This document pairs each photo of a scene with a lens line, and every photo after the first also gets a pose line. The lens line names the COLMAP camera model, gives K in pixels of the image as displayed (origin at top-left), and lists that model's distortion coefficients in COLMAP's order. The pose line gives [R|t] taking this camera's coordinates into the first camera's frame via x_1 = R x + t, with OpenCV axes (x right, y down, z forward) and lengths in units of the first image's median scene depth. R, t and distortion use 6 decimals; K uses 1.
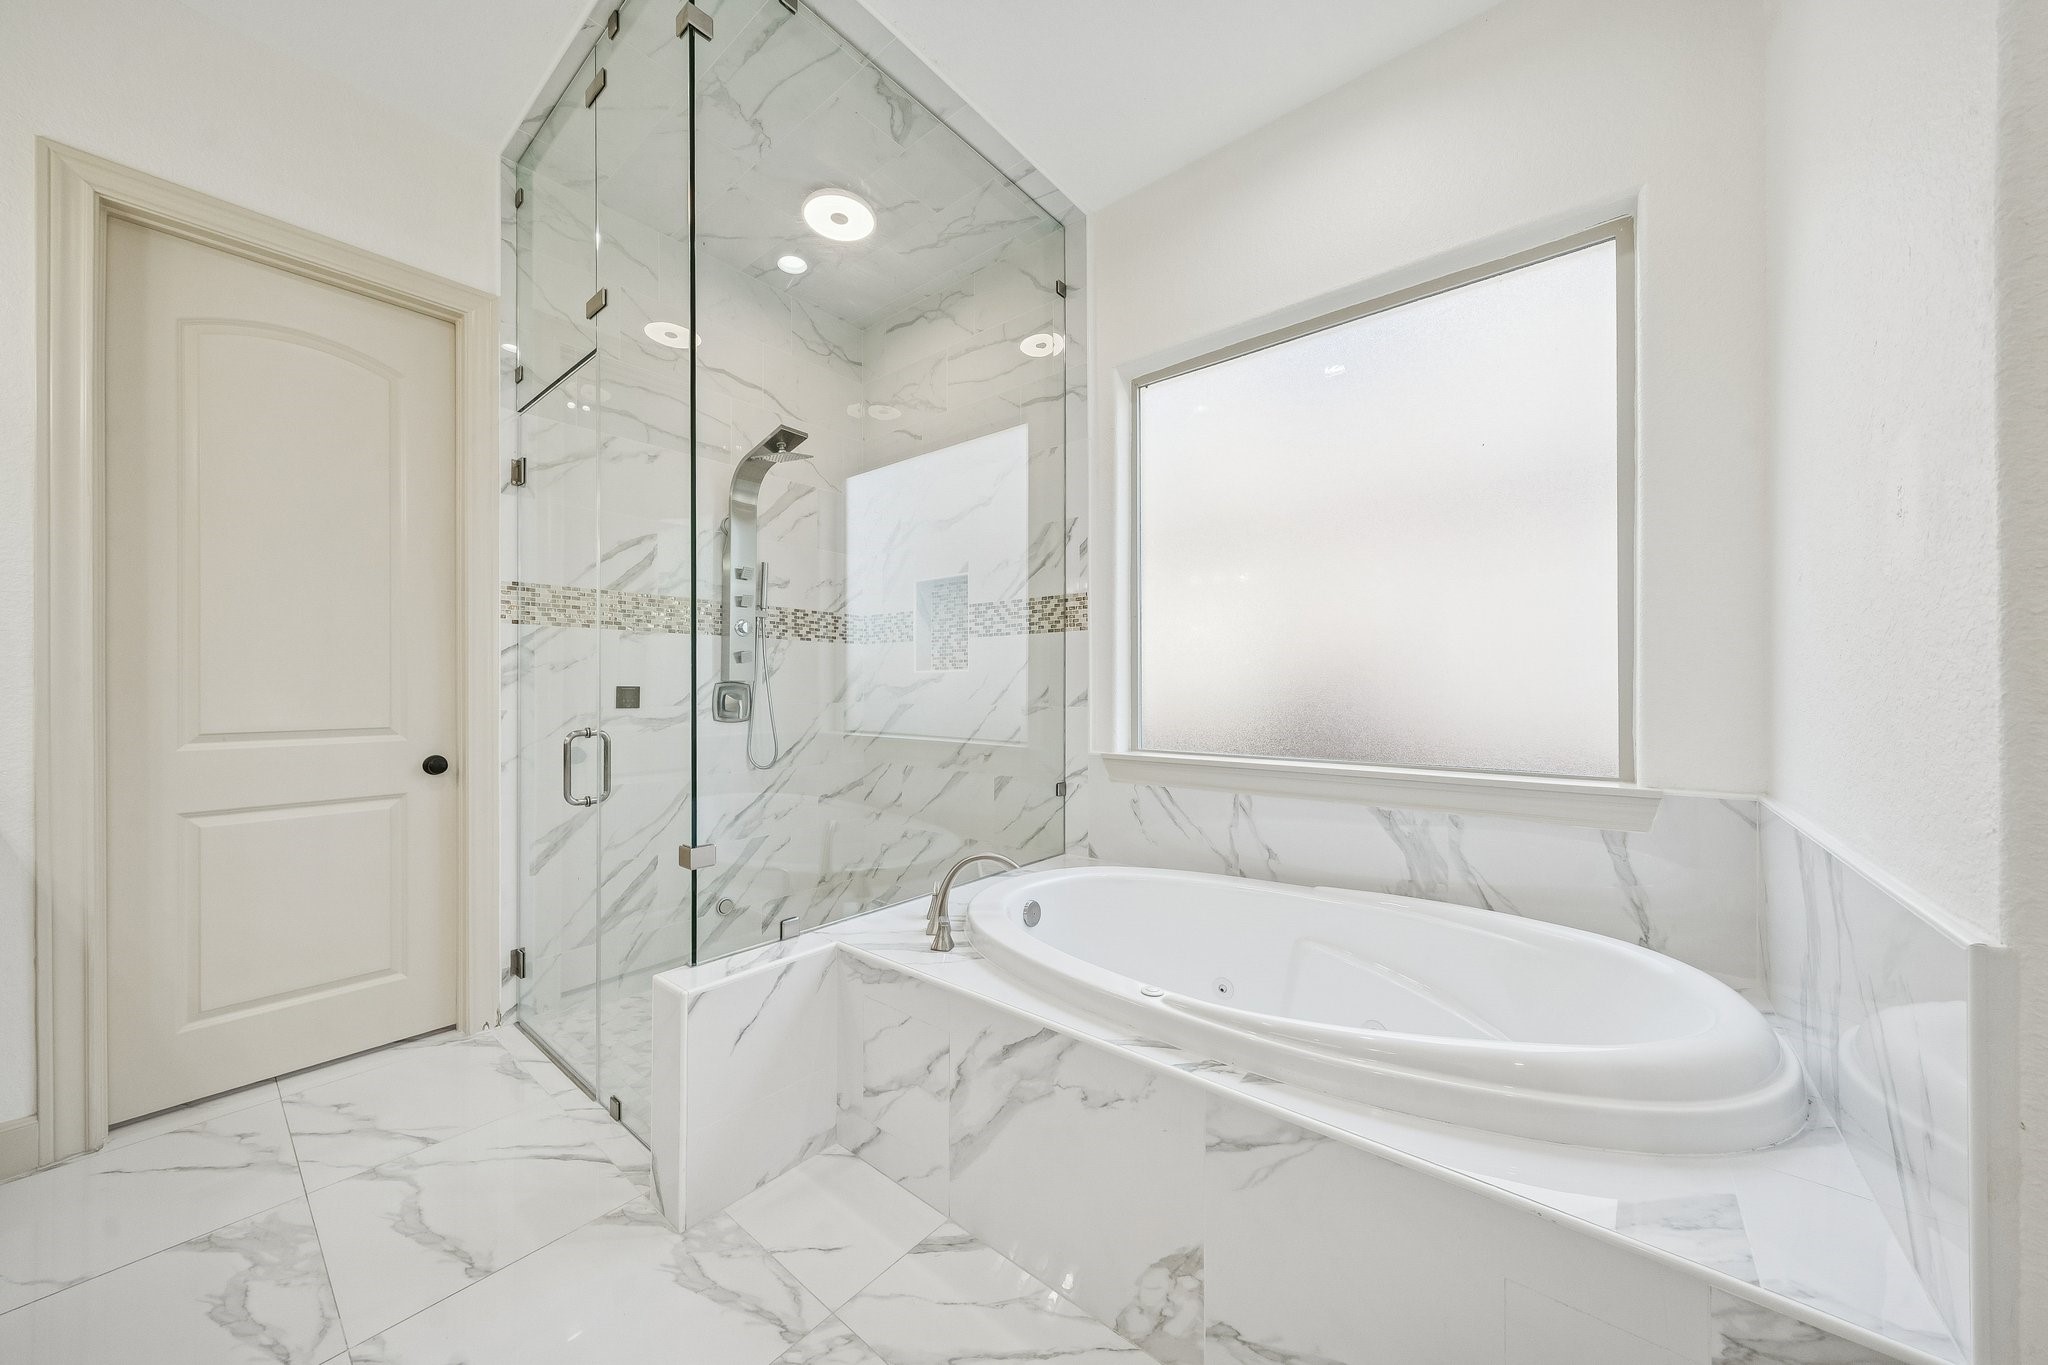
lens RADIAL K [[700.3, 0, 1010.4], [0, 700.3, 689.9], [0, 0, 1]] dist [-0.000646, -0.000123]
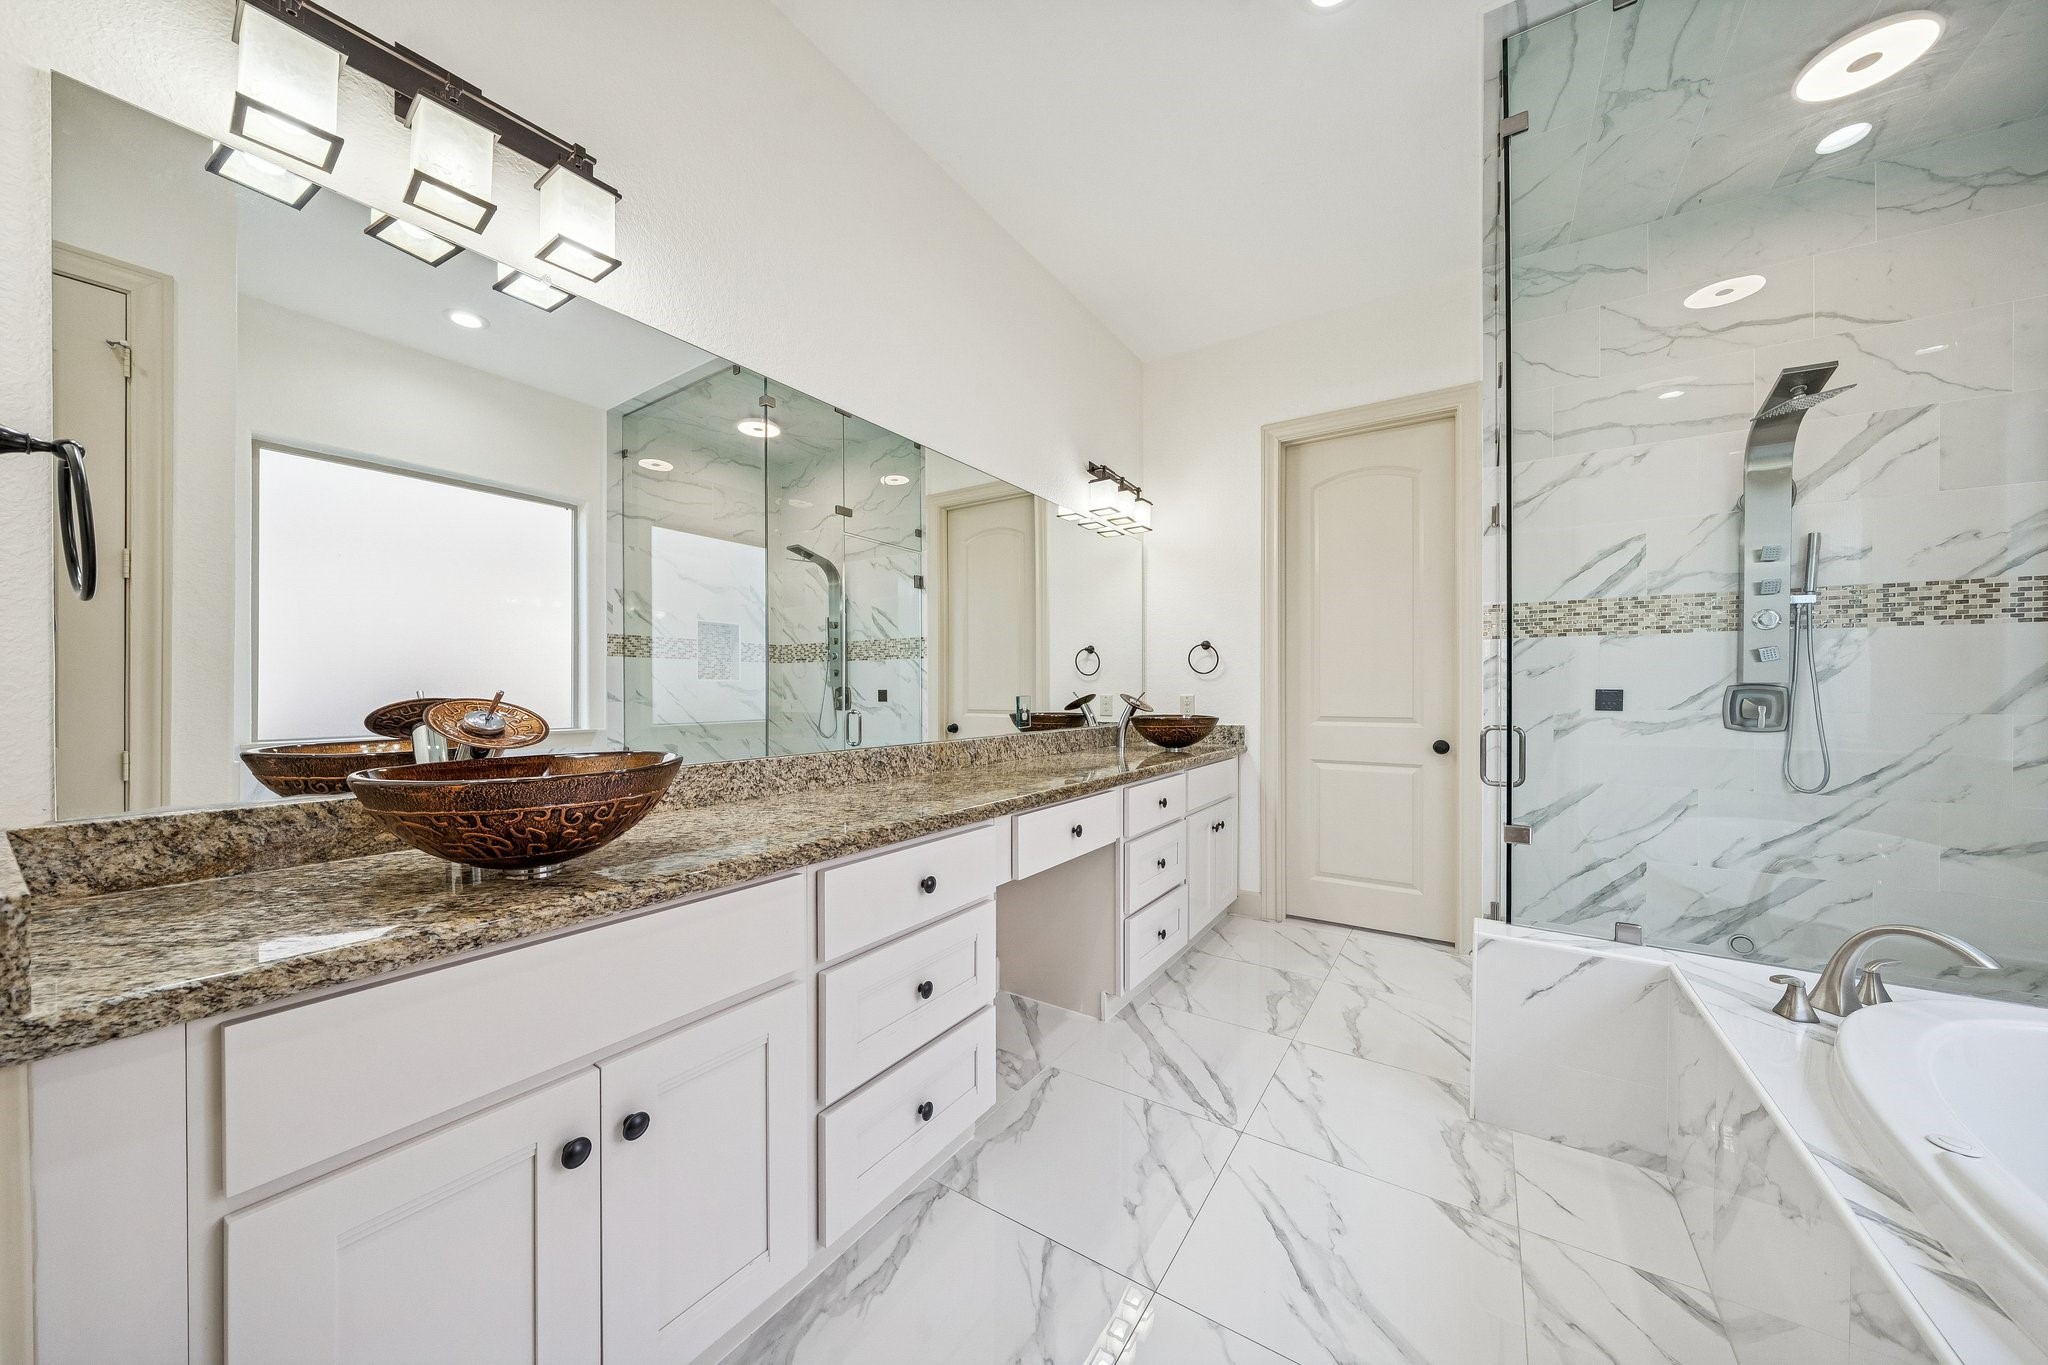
lens RADIAL K [[700.3, 0, 1010.4], [0, 700.3, 689.9], [0, 0, 1]] dist [-0.000646, -0.000123]
pose [[0.110919, 0.003308, -0.993824, 0.385398], [-0.003976, 0.999988, 0.002885, -0.003684], [0.993821, 0.003632, 0.110931, 0.010779]]
